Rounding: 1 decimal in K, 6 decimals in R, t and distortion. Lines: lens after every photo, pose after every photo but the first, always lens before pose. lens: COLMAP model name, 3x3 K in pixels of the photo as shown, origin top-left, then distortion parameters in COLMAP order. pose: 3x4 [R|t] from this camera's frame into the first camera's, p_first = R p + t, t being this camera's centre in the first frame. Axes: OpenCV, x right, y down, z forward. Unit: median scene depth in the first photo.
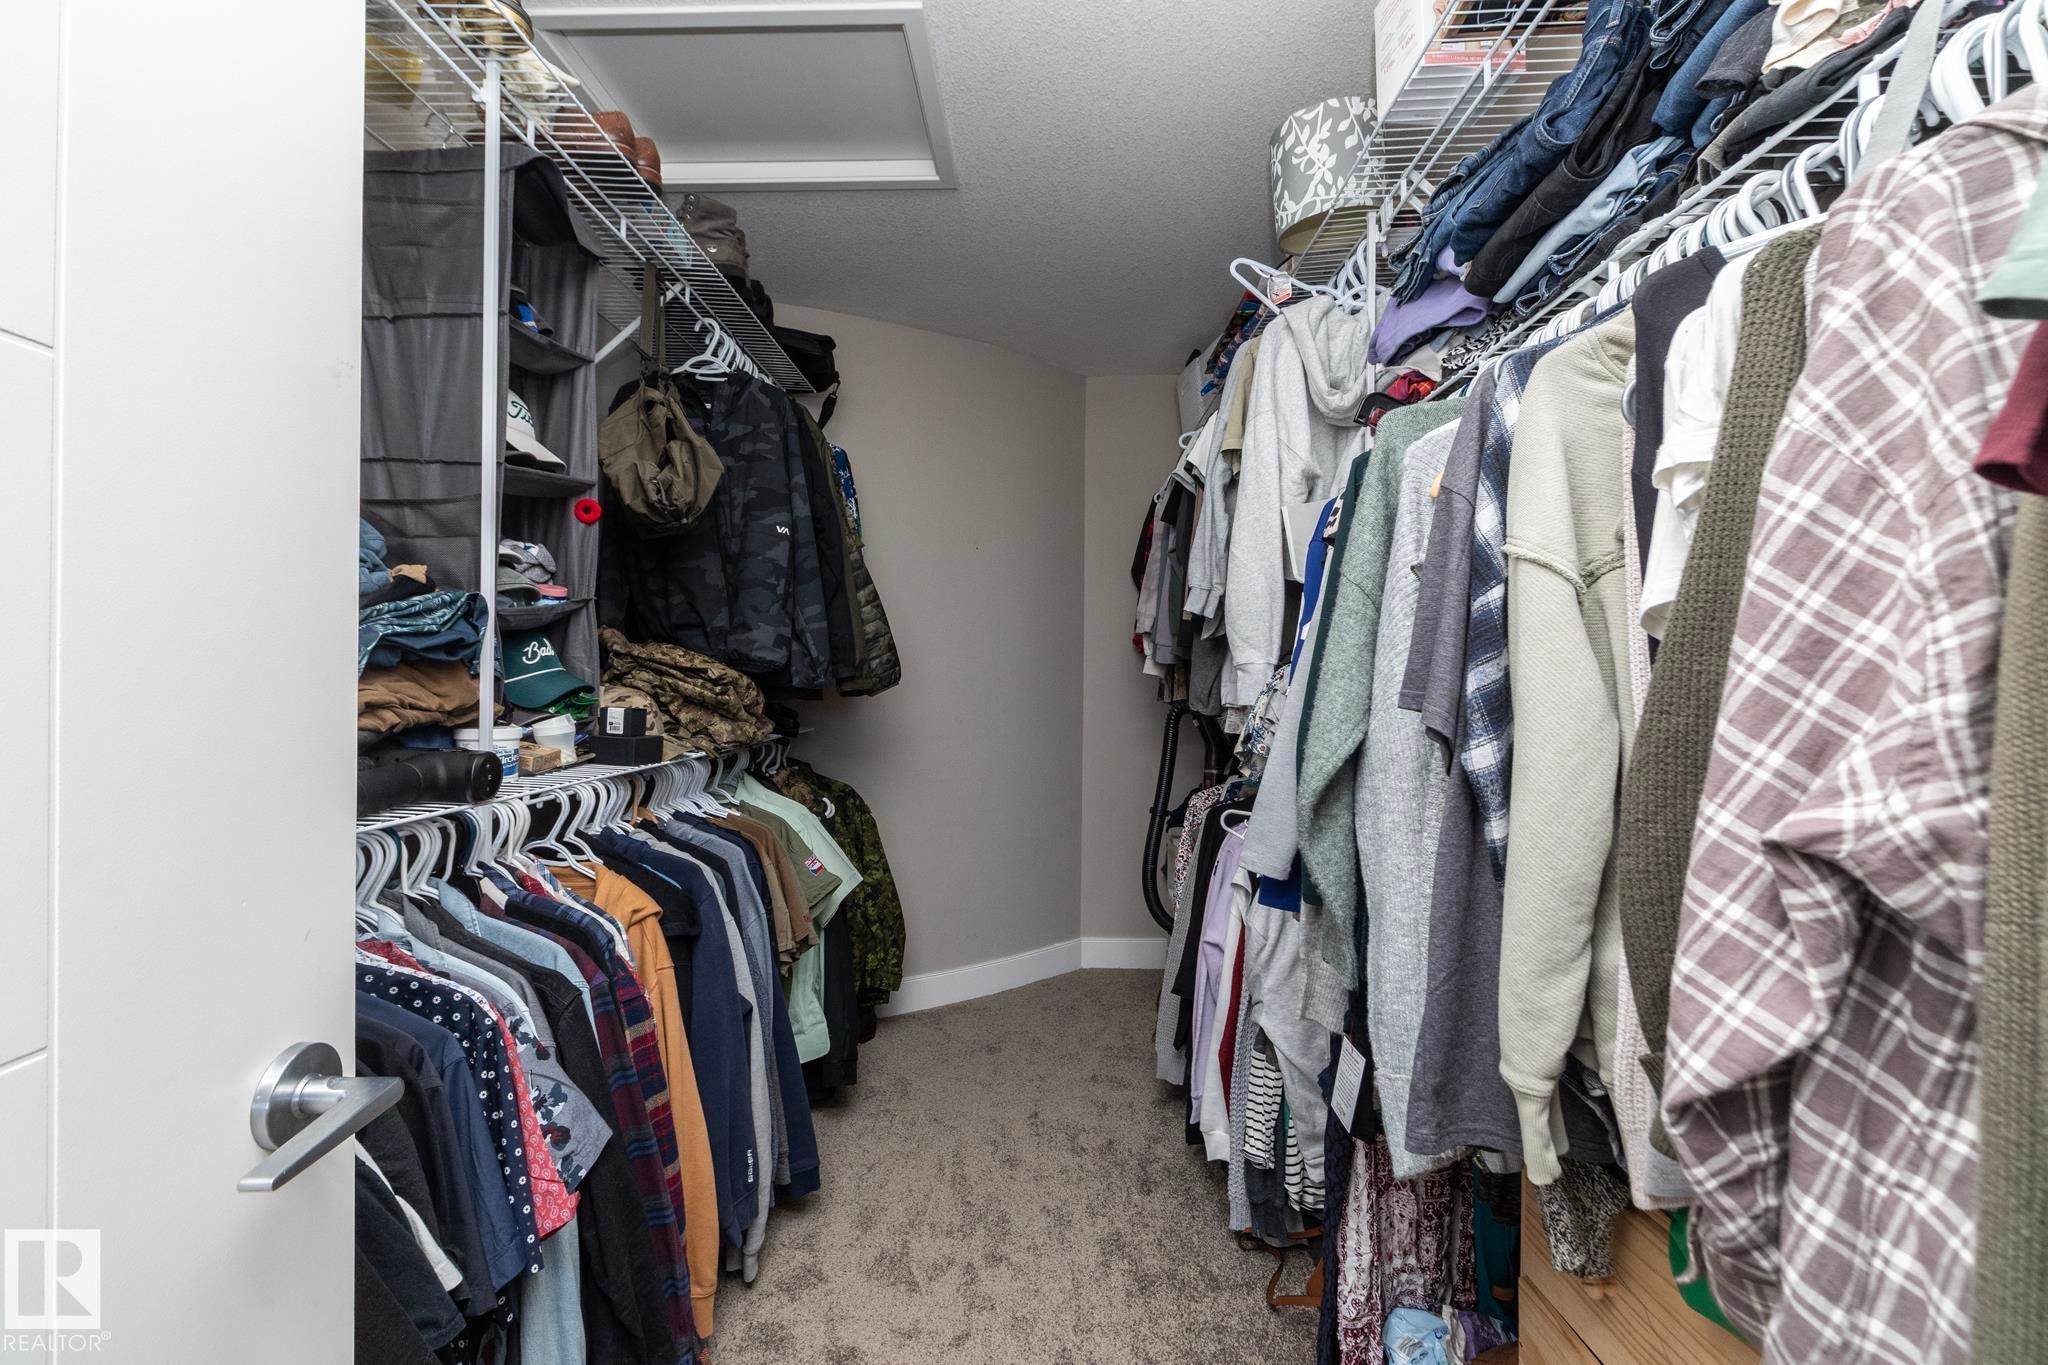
lens RADIAL K [[862.8, 0, 1023.5], [0, 862.8, 681.2], [0, 0, 1]] dist [0.001071, 0.000038]
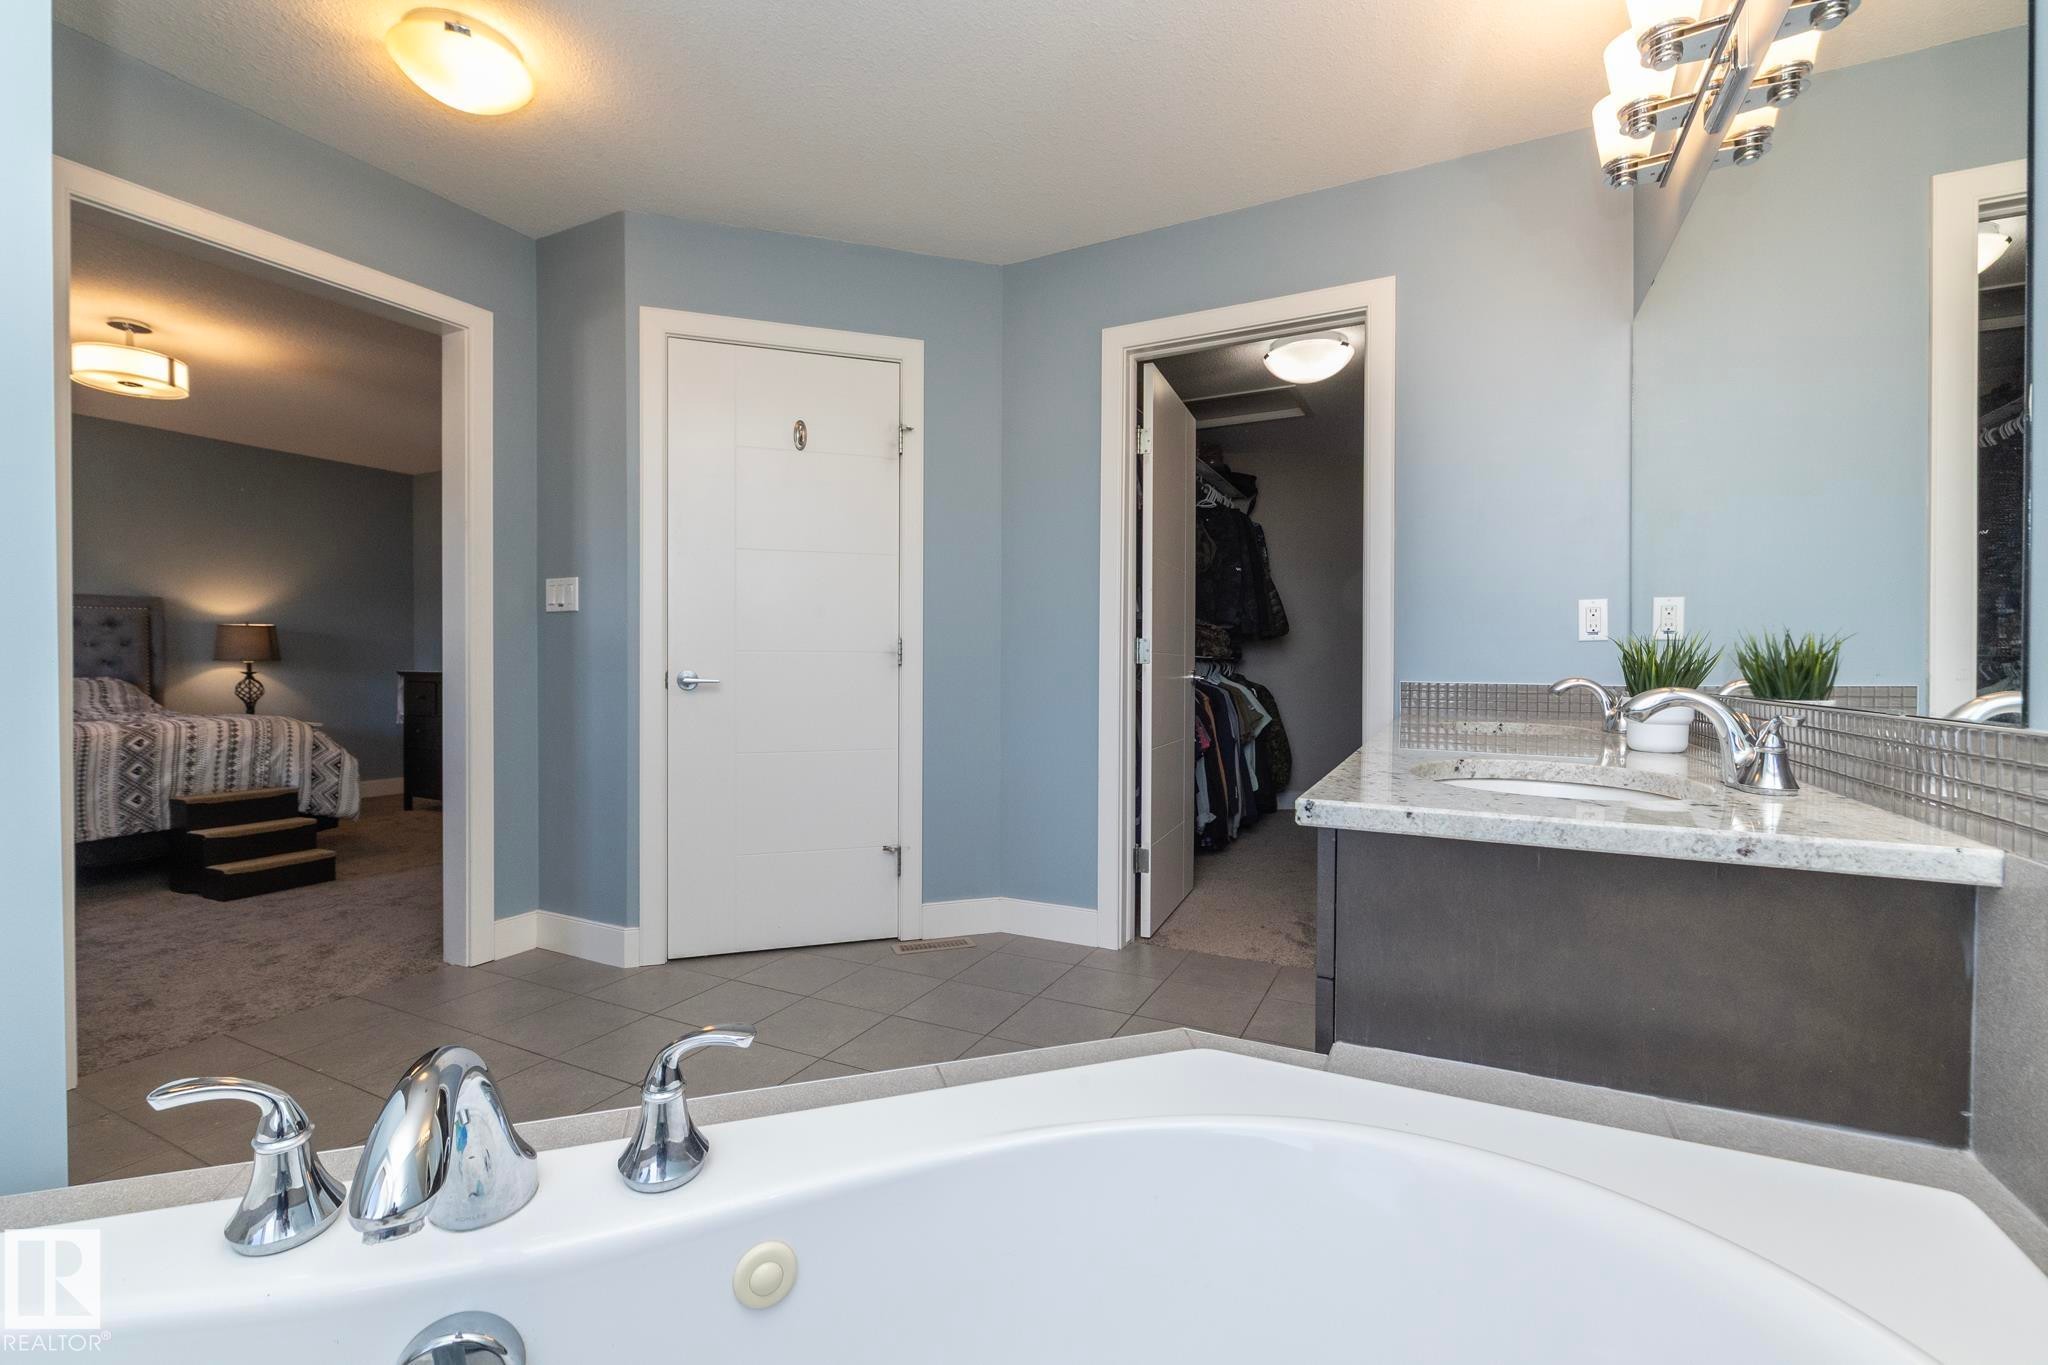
lens RADIAL K [[862.8, 0, 1023.6], [0, 862.8, 673.9], [0, 0, 1]] dist [0.001071, 0.000038]
pose [[0.905930, -0.005212, -0.423395, 0.186039], [0.006928, 0.999973, 0.002515, 0.101700], [0.423370, -0.005211, 0.905942, -1.354529]]
